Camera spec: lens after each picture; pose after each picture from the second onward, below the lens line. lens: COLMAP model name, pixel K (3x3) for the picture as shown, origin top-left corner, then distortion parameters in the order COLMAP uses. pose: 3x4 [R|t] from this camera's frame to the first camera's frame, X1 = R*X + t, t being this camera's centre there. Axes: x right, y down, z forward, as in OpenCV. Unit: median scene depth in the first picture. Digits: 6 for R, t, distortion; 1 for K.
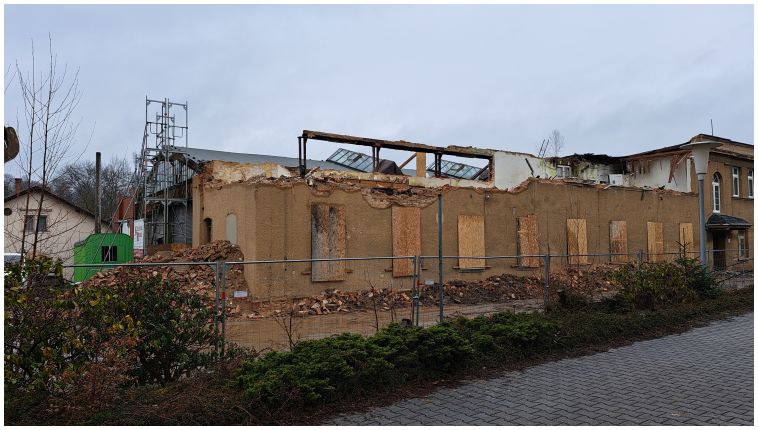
lens RADIAL K [[530.8, 0, 374.0], [0, 530.8, 219.6], [0, 0, 1]] dist [0.084703, -0.094609]
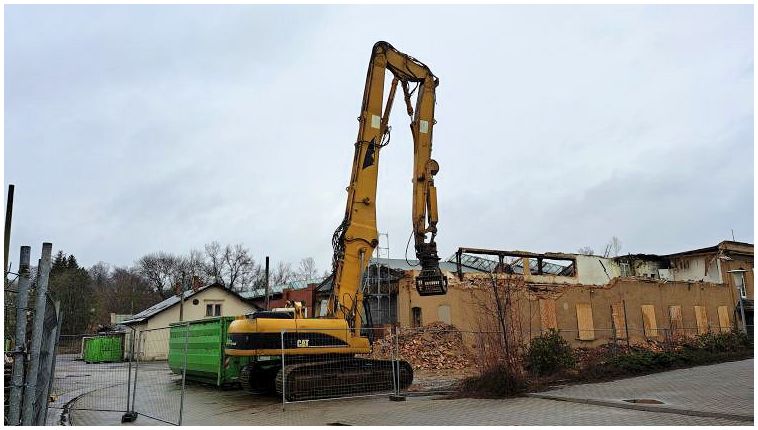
lens RADIAL K [[530.8, 0, 374.0], [0, 530.8, 219.6], [0, 0, 1]] dist [0.084703, -0.094609]
pose [[0.999671, -0.015950, -0.020104, -0.343519], [0.012778, 0.988746, -0.149056, -0.022260], [0.022256, 0.148750, 0.988624, -0.515062]]
